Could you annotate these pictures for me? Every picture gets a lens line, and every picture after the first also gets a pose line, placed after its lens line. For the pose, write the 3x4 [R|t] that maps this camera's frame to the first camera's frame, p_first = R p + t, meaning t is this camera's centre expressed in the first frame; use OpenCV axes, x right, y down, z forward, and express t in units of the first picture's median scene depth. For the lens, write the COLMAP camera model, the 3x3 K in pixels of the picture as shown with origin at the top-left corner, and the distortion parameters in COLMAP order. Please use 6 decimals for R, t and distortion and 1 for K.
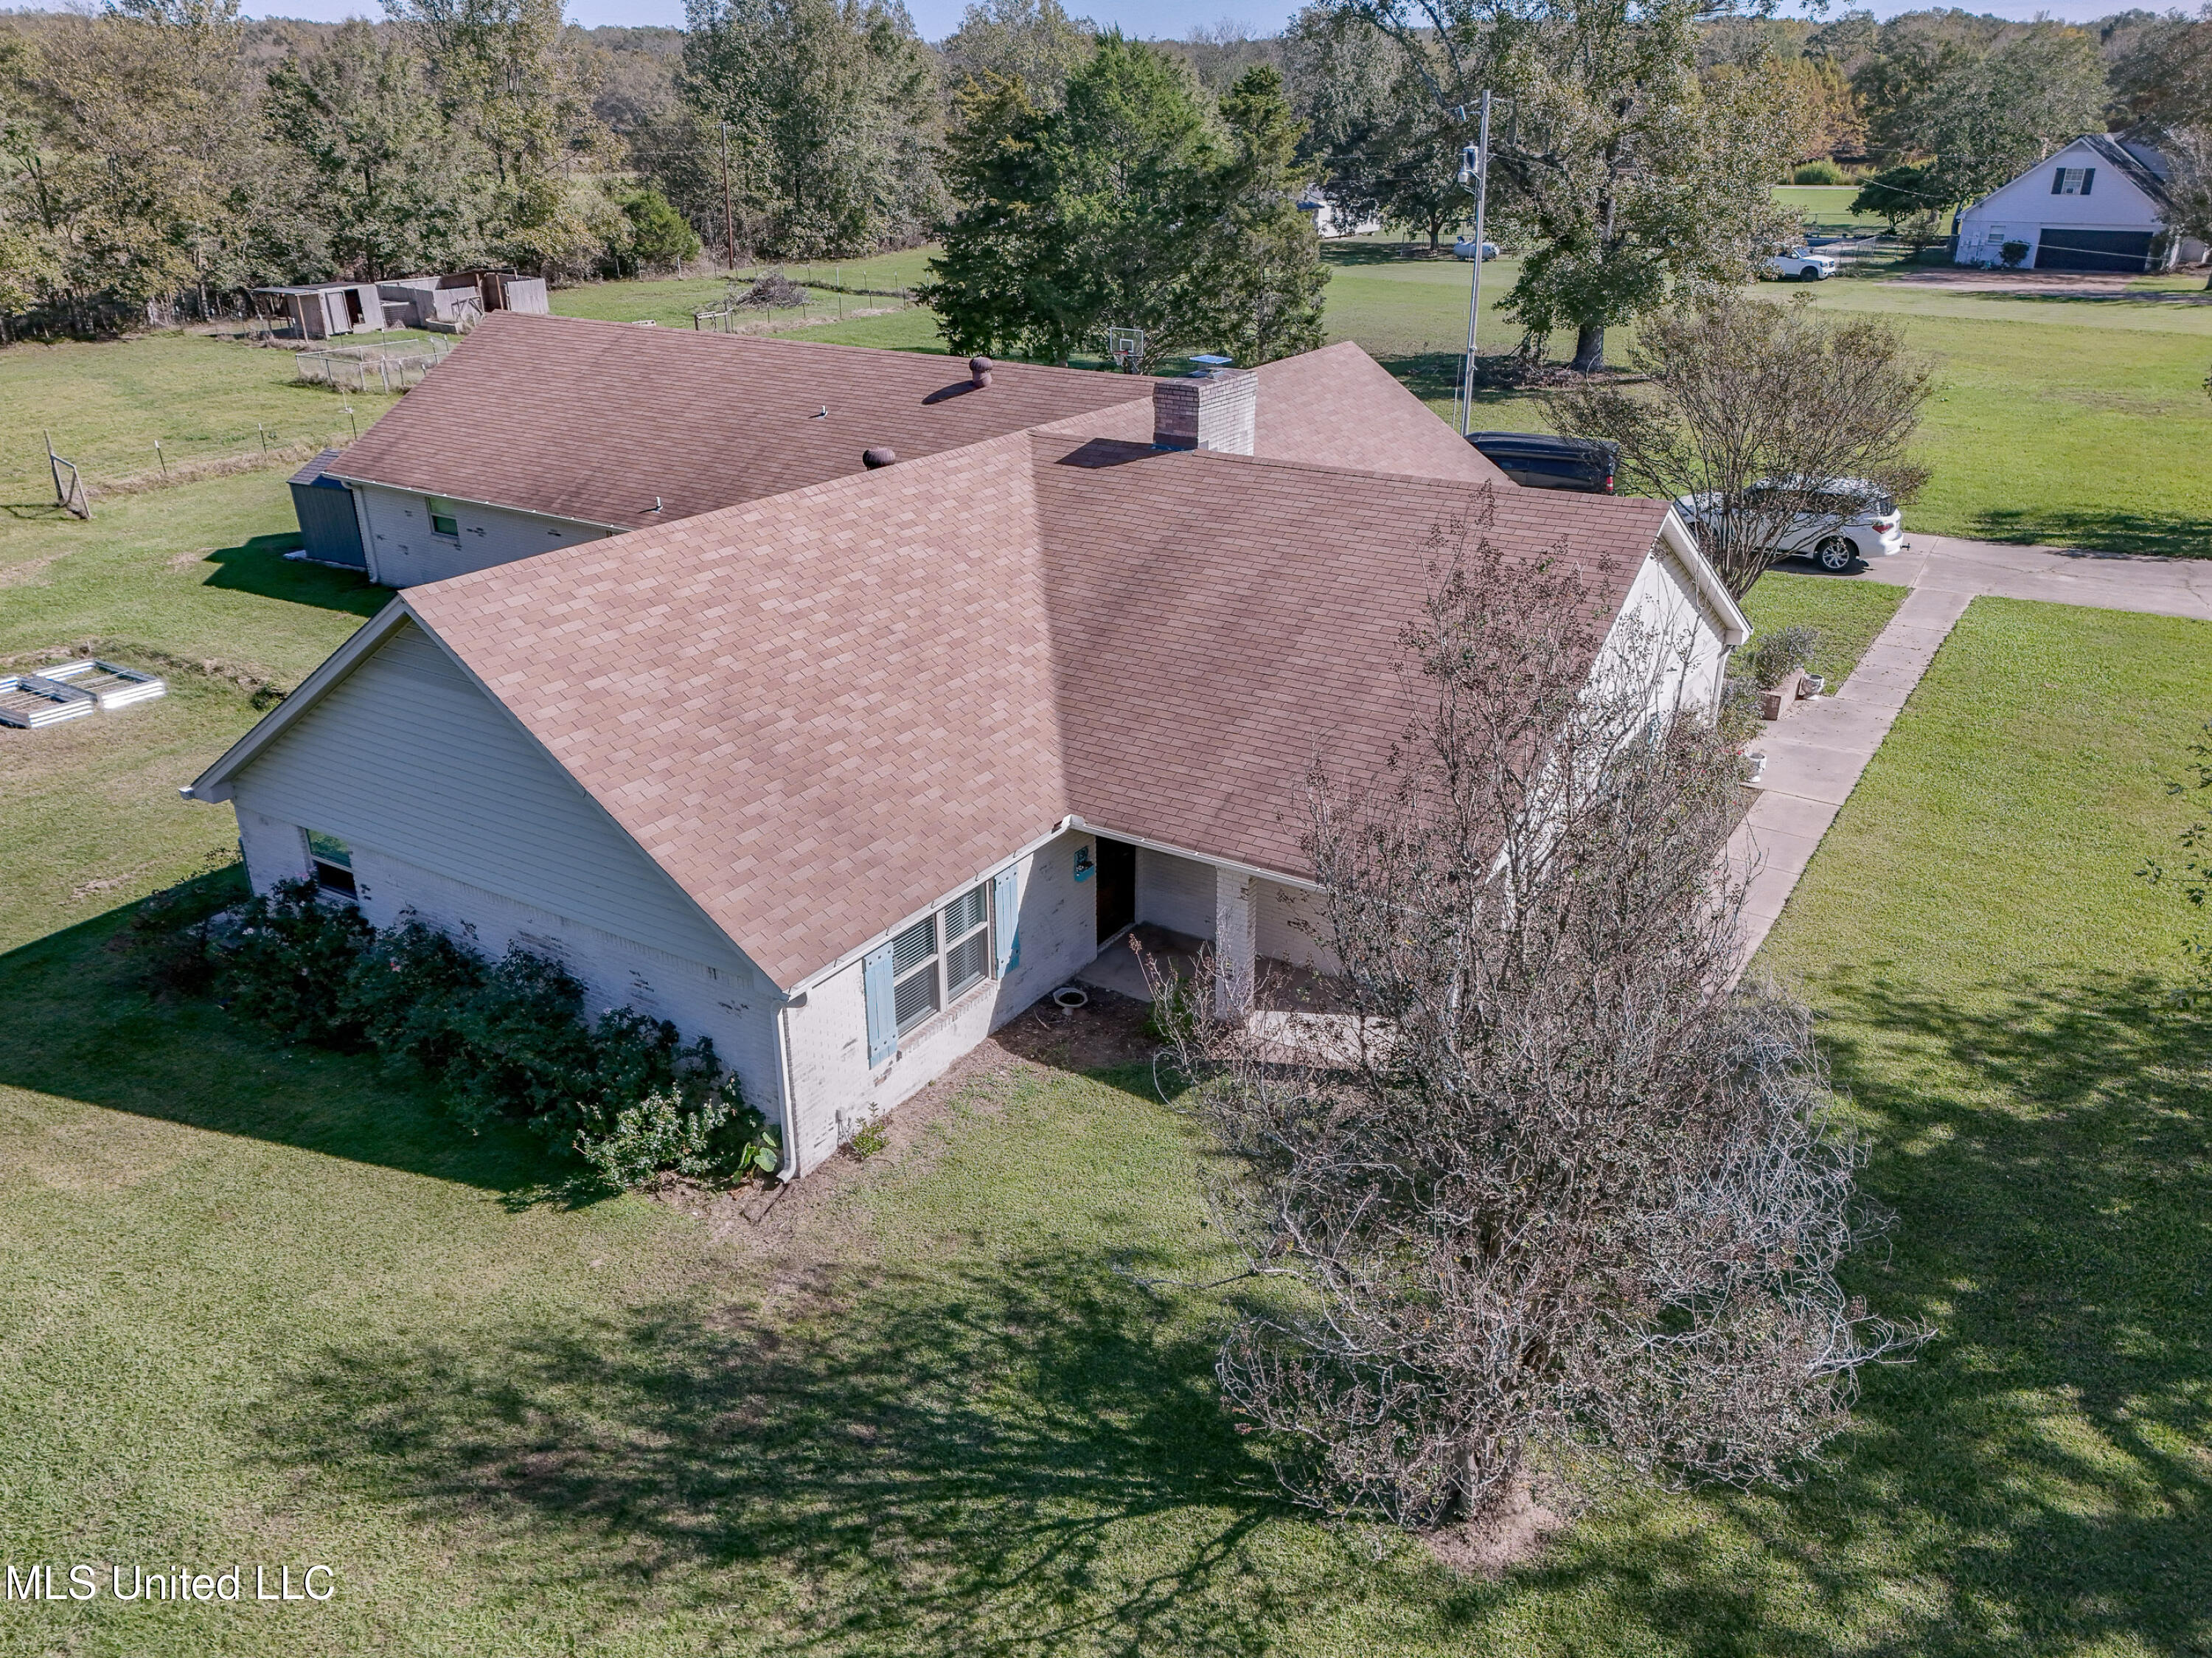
lens RADIAL K [[1655.4, 0, 1112.9], [0, 1655.4, 824.2], [0, 0, 1]] dist [0.044078, 0.001555]
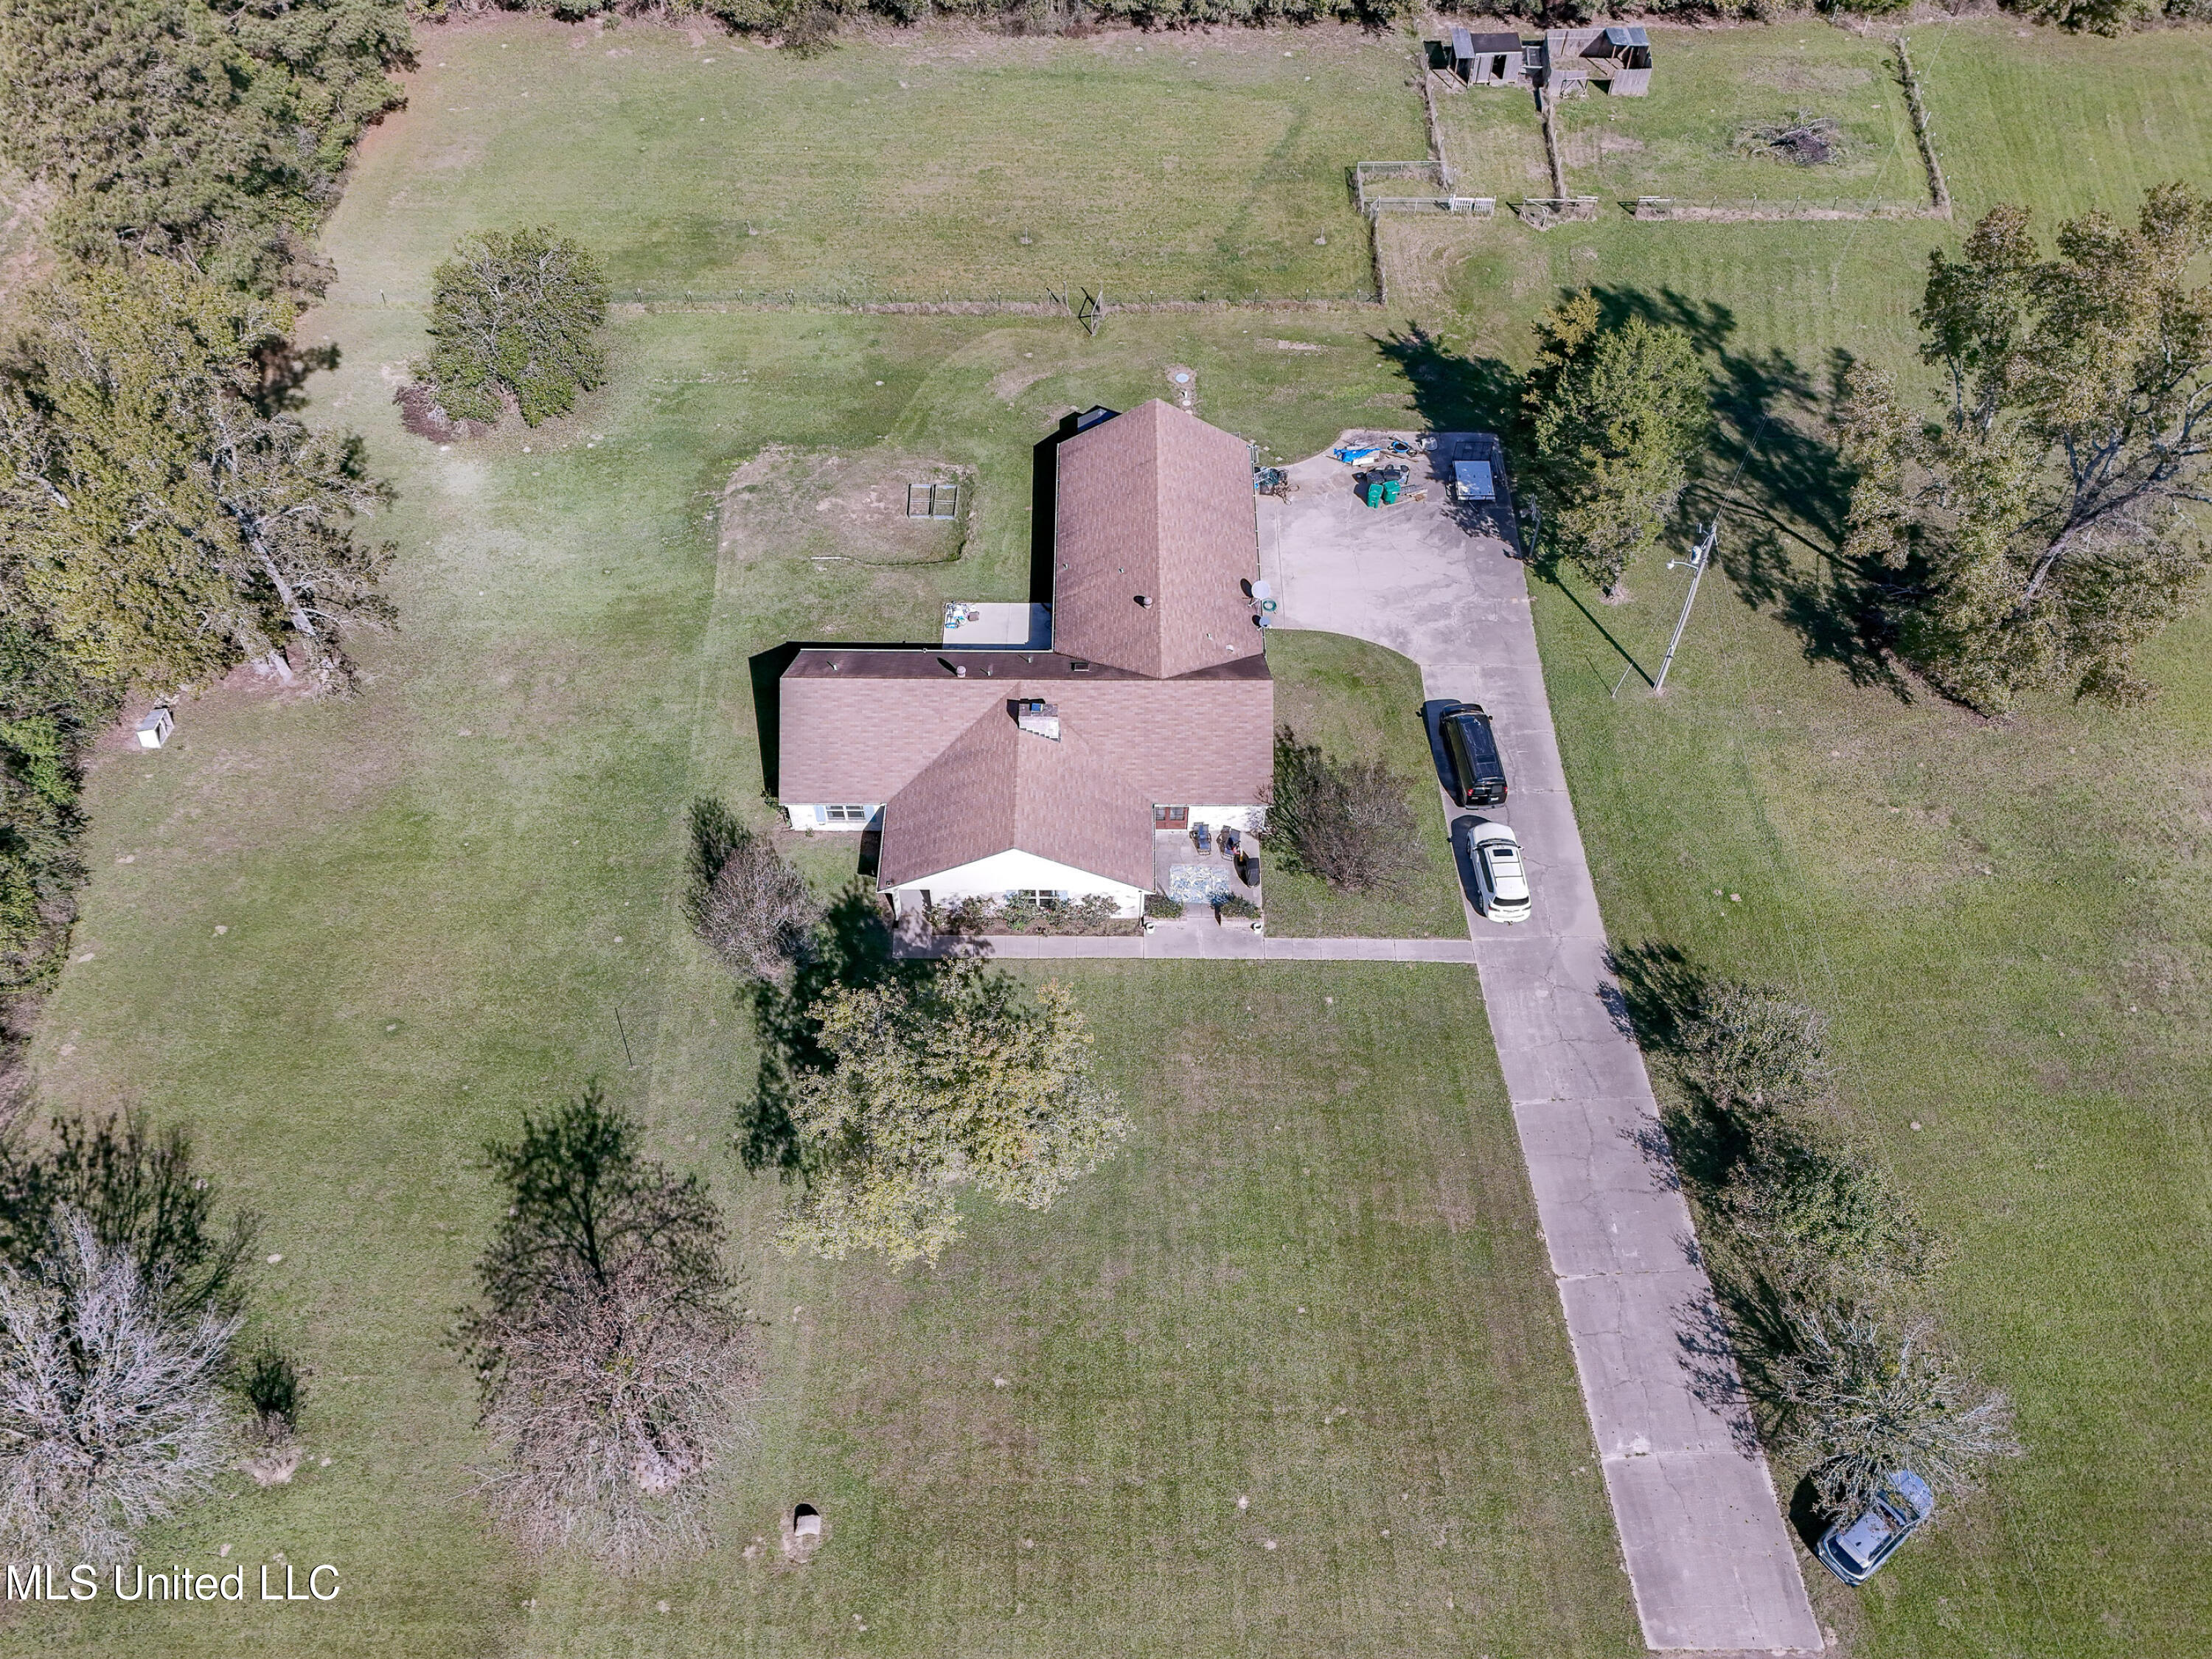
lens RADIAL K [[1801.7, 0, 1095.1], [0, 1801.7, 818.4], [0, 0, 1]] dist [0.058840, 0.000254]
pose [[0.532931, 0.664456, -0.523911, 2.646160], [-0.341014, 0.735312, 0.585684, -2.803993], [0.774399, -0.133469, 0.618460, -1.324772]]
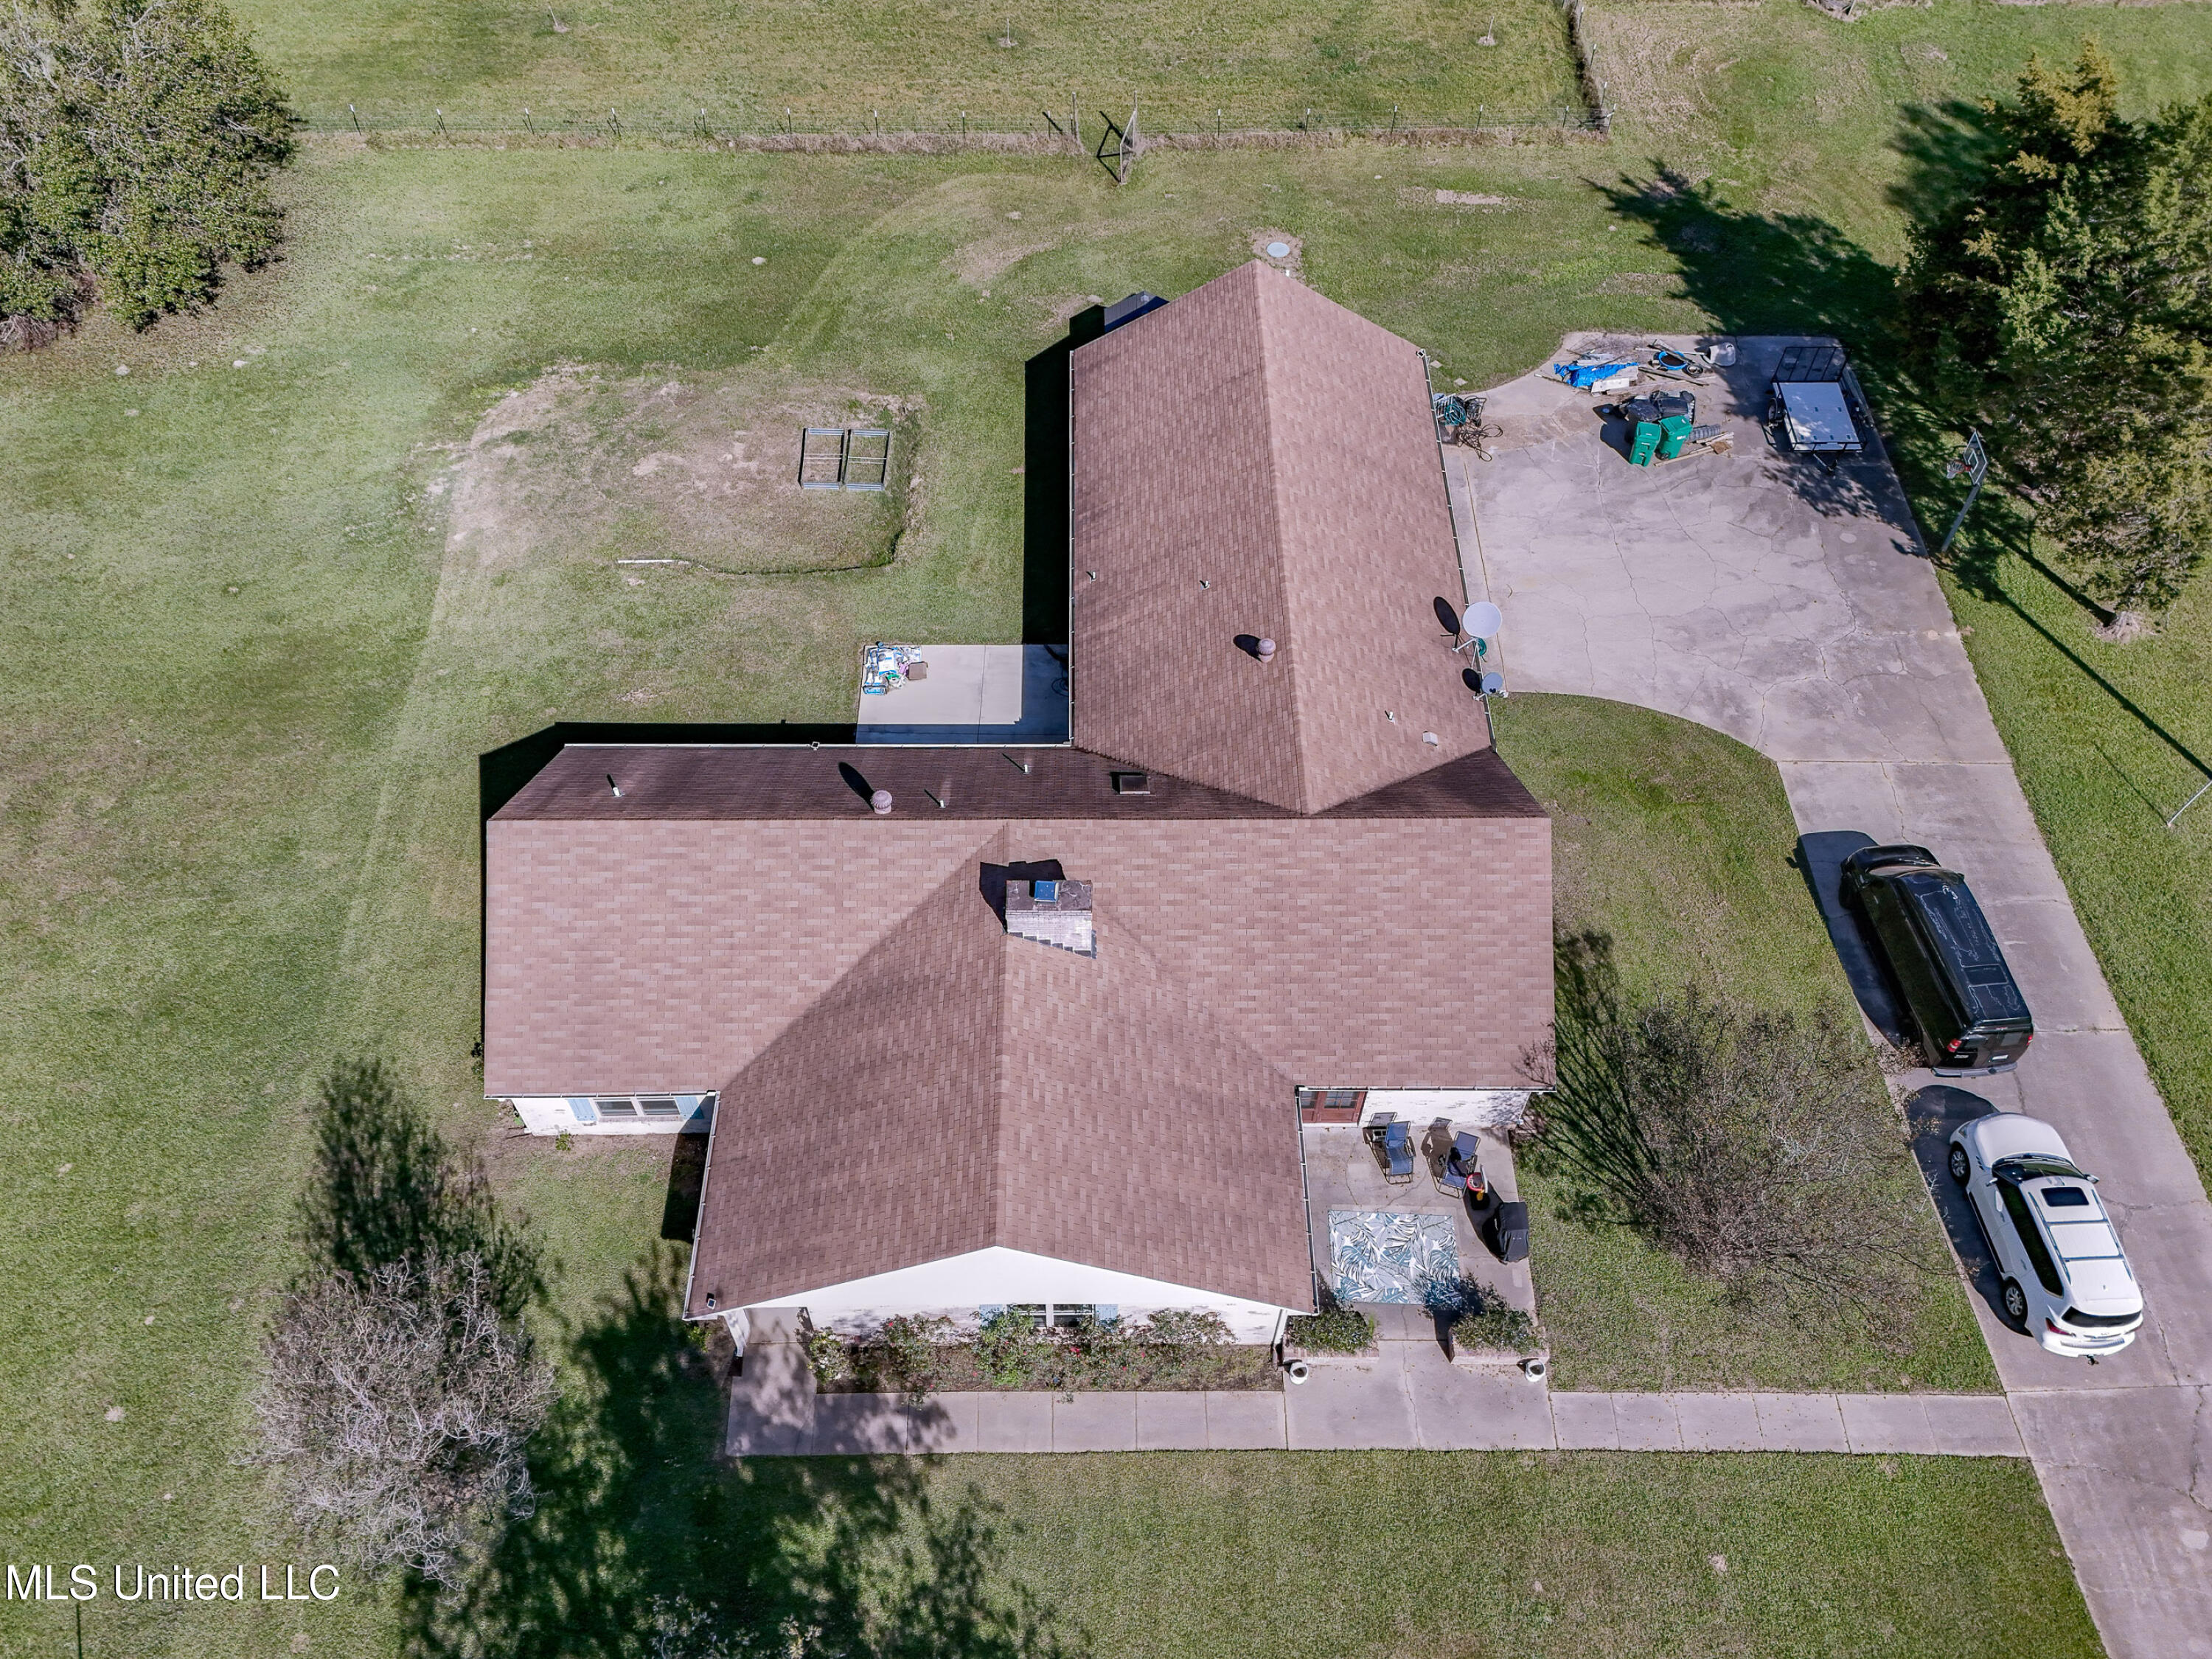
lens RADIAL K [[1801.7, 0, 1094.6], [0, 1801.7, 815.3], [0, 0, 1]] dist [0.058840, 0.000254]
pose [[0.543786, 0.660202, -0.518102, 1.087706], [-0.343337, 0.738343, 0.580491, -1.611587], [0.765778, -0.137779, 0.628172, 0.126792]]
